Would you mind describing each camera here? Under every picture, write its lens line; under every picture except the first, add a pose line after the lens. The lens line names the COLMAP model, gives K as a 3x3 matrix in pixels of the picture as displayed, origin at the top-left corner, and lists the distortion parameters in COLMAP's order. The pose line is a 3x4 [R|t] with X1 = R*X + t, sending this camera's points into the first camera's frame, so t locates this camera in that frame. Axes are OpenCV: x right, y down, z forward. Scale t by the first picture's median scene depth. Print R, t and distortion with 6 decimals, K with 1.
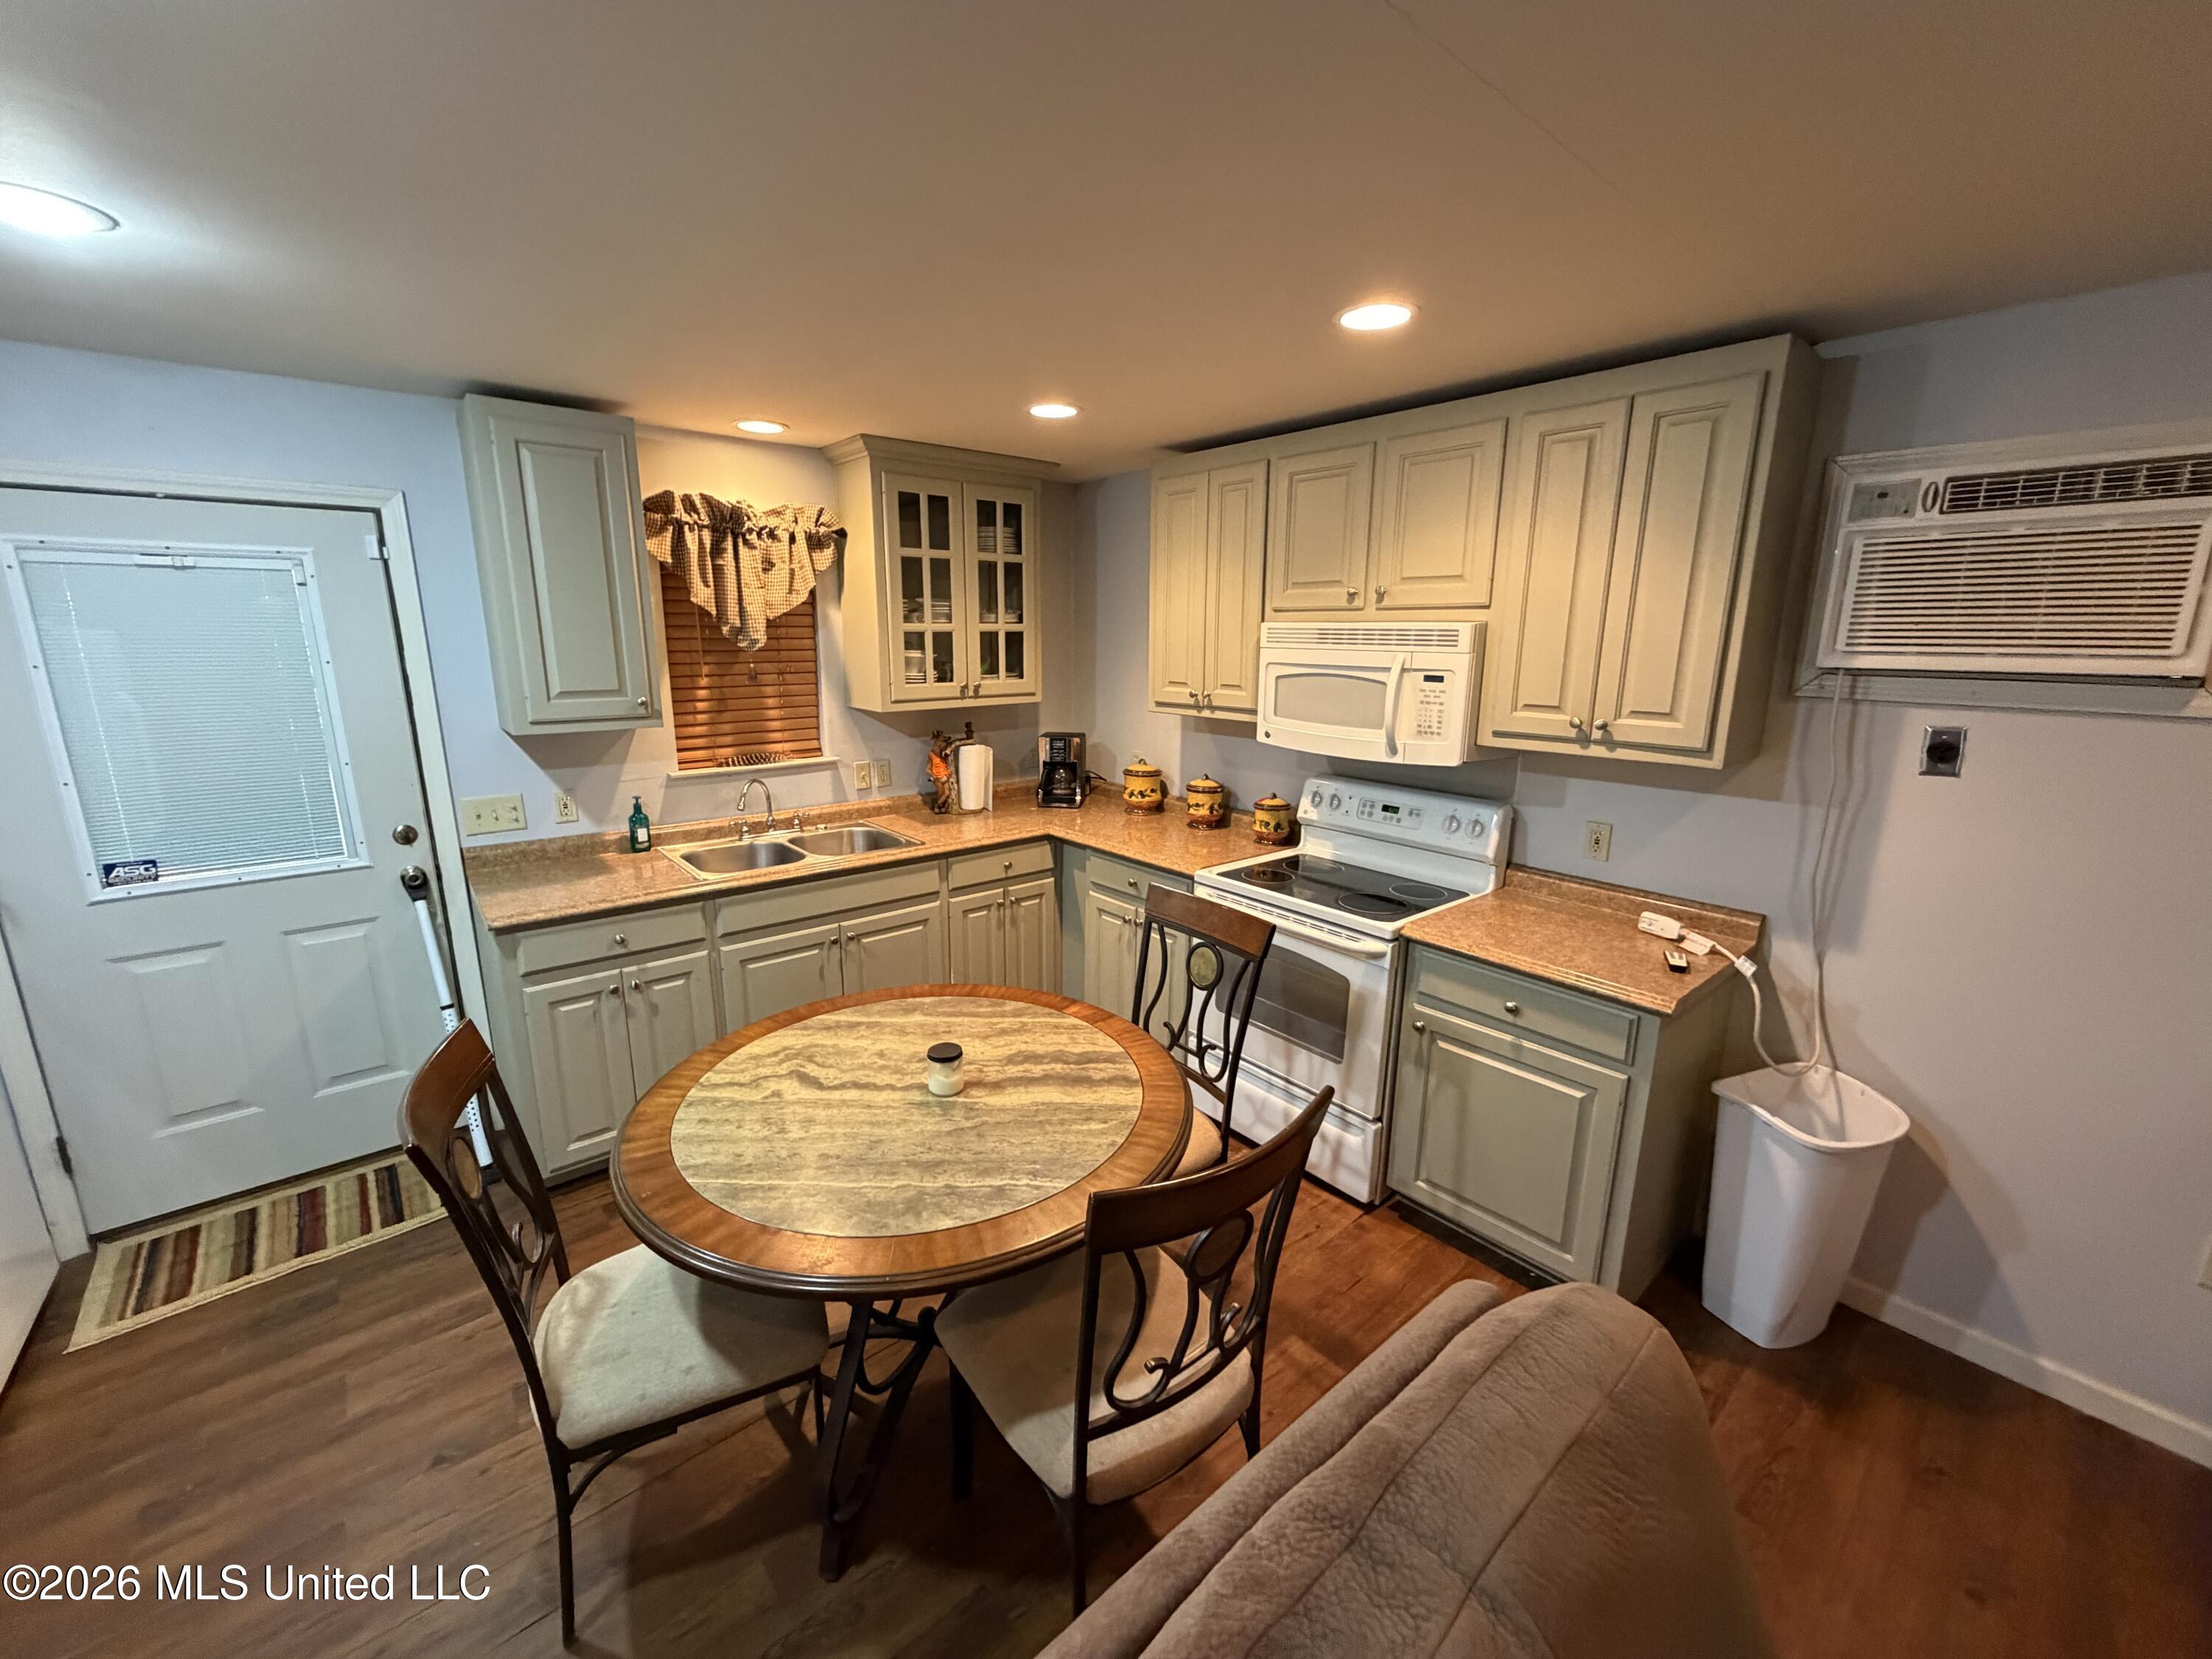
lens RADIAL K [[885.9, 0, 1093.1], [0, 885.9, 824.6], [0, 0, 1]] dist [0.001315, 0.000162]
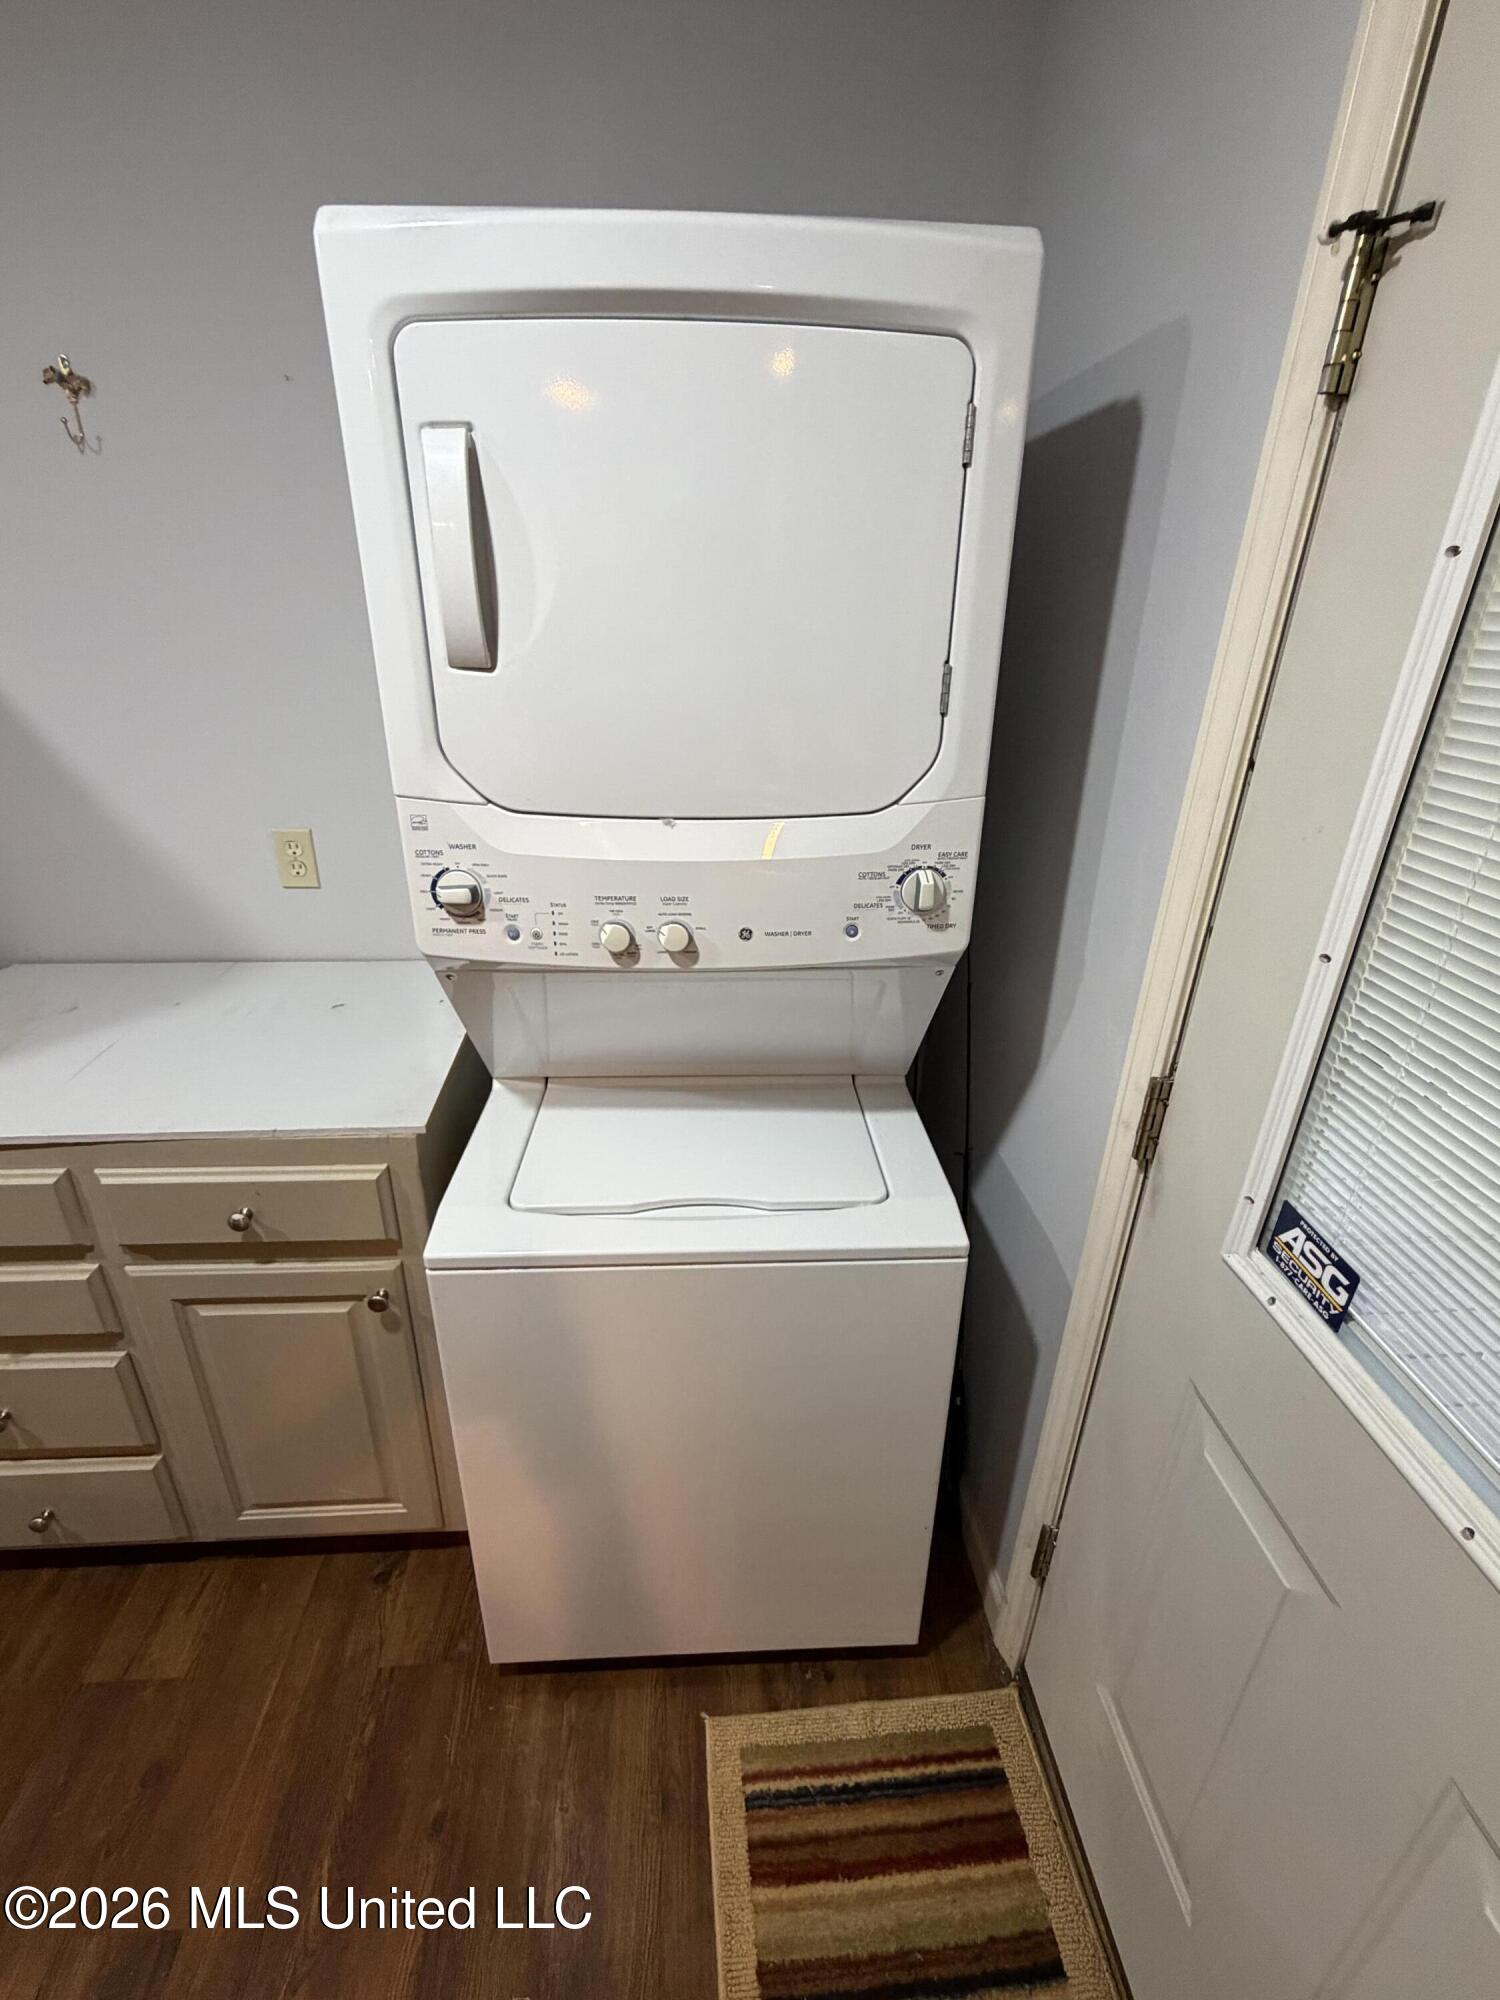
lens RADIAL K [[894.9, 0, 751.4], [0, 894.9, 1011.1], [0, 0, 1]] dist [-0.000428, 0.000348]
pose [[-0.582823, 0.327347, -0.743748, -0.932842], [-0.198307, 0.830301, 0.520840, -0.182225], [0.788030, 0.451048, -0.419003, 1.152586]]
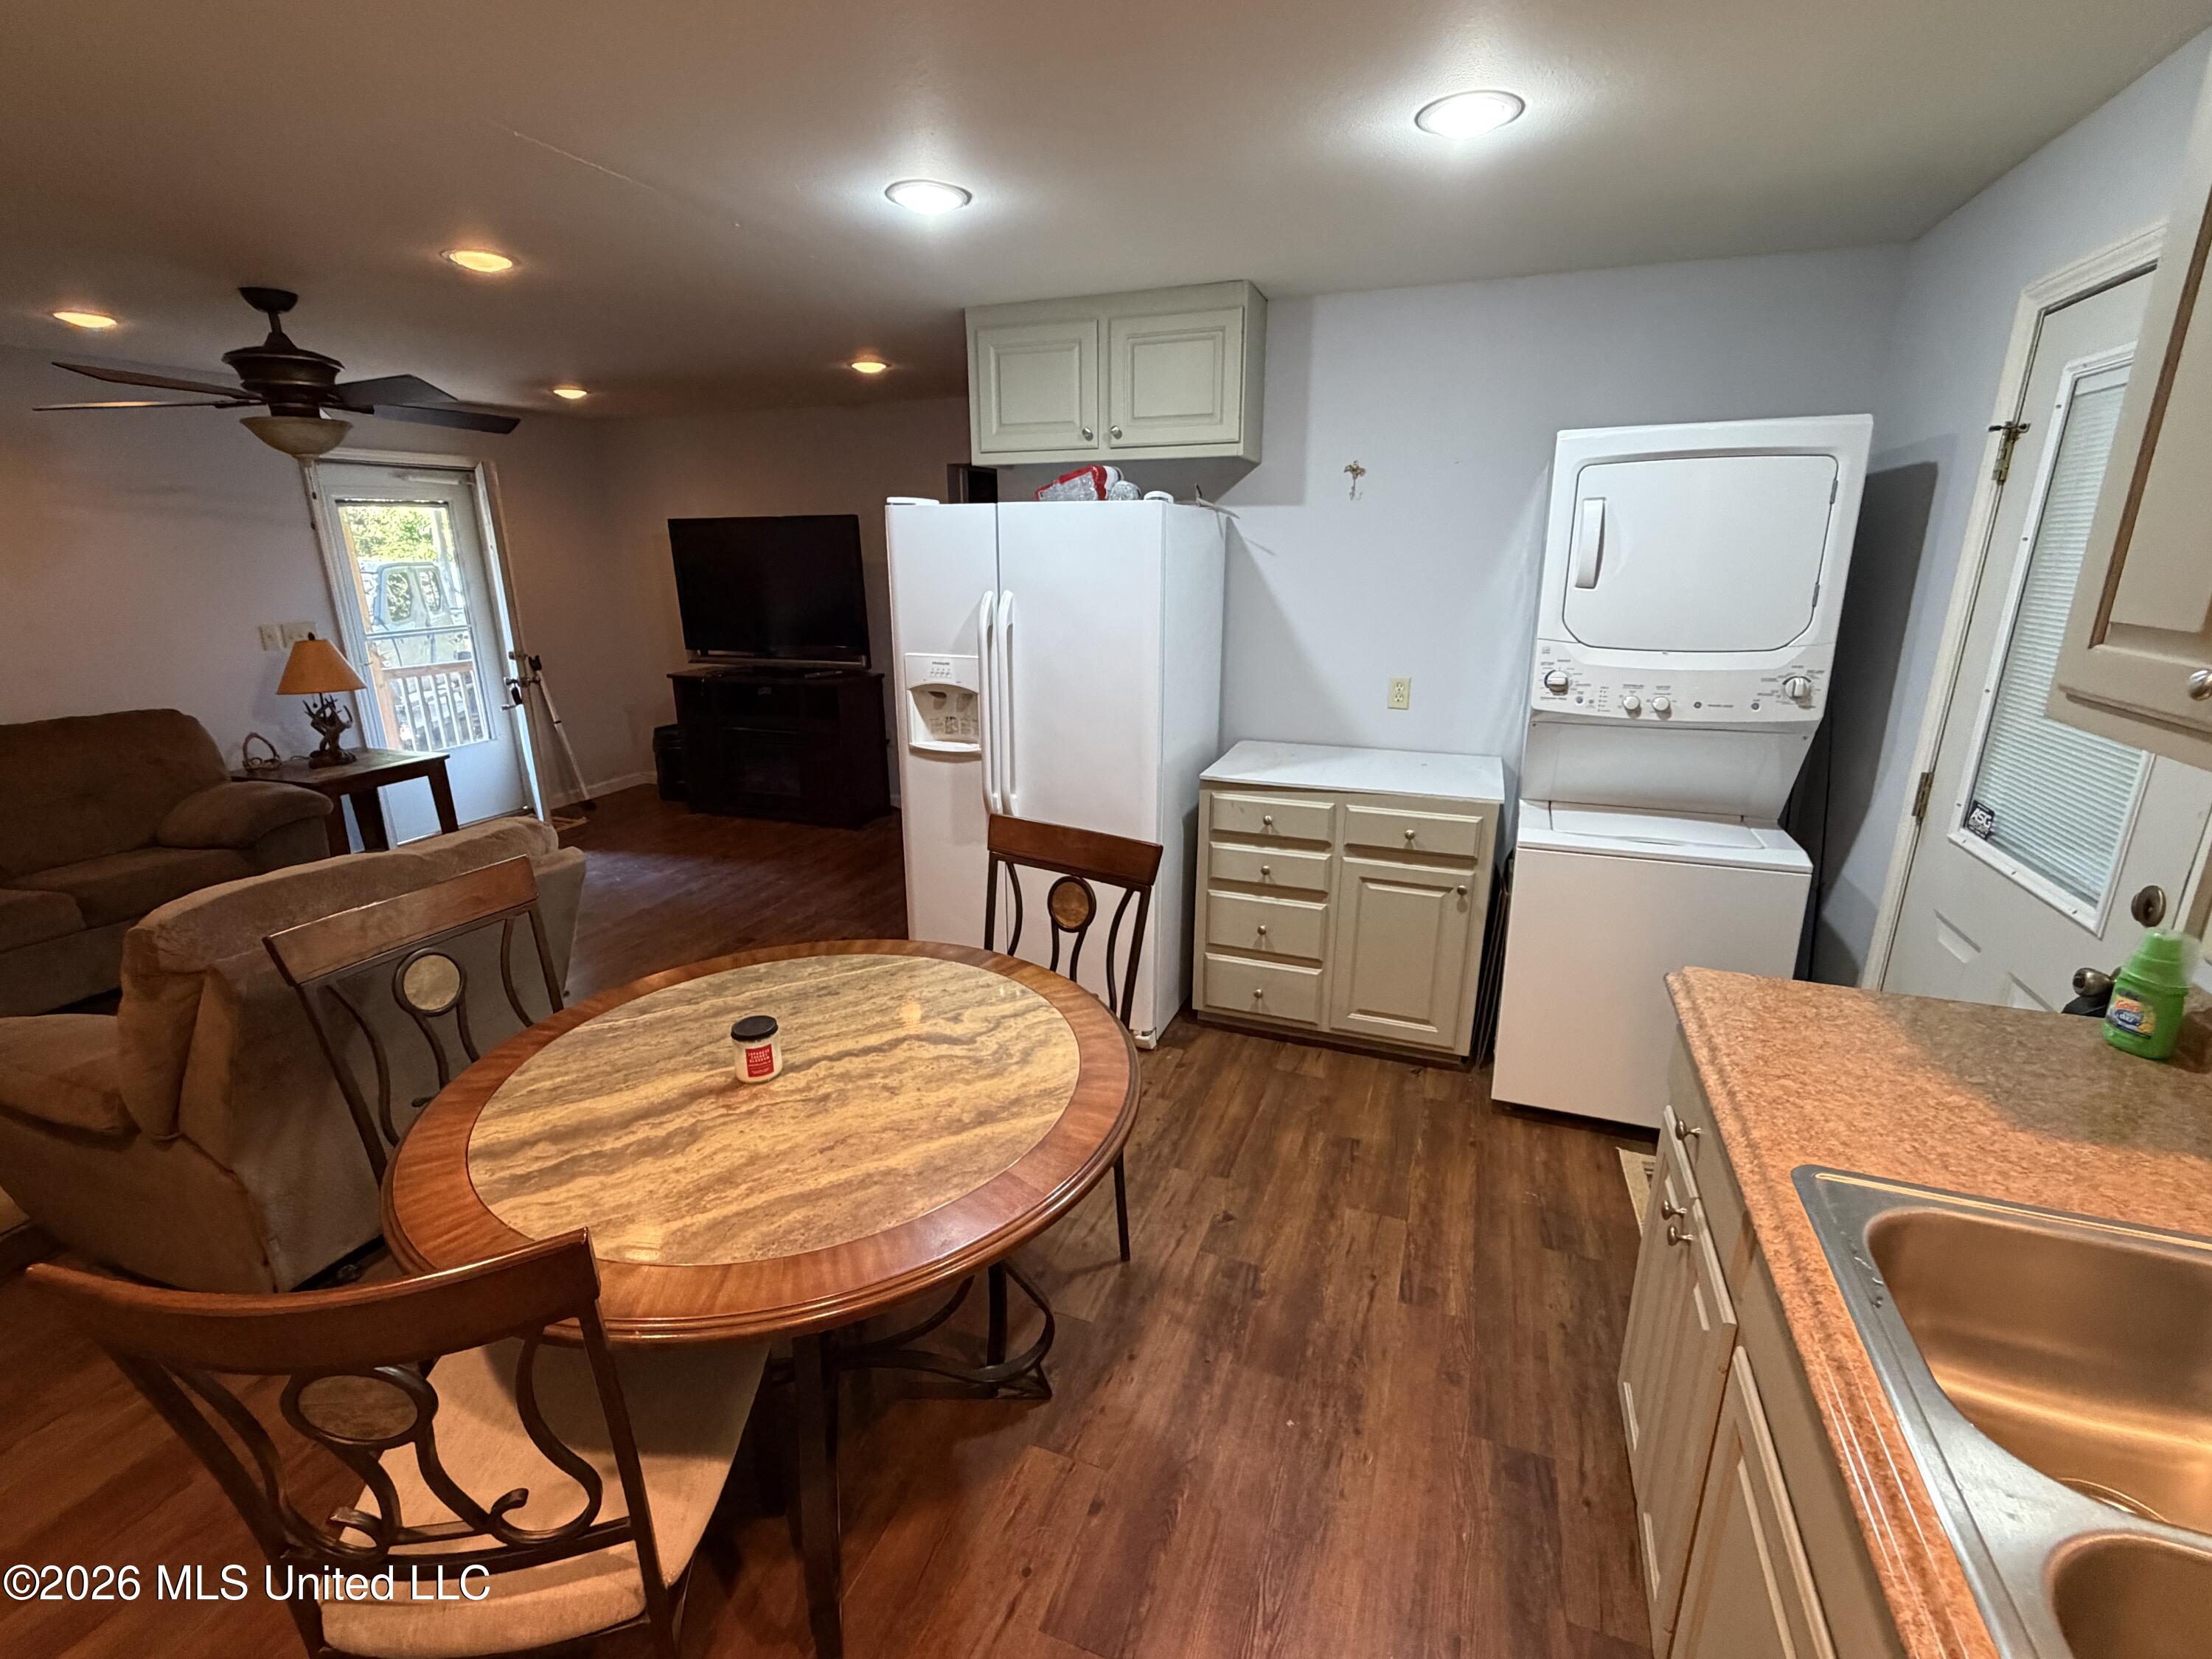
lens RADIAL K [[989.8, 0, 1106.7], [0, 989.8, 829.2], [0, 0, 1]] dist [-0.000428, 0.000348]
pose [[-0.874011, 0.137223, -0.466127, -0.050225], [-0.101078, 0.886966, 0.450638, -0.298354], [0.475277, 0.440978, -0.761348, 1.590026]]
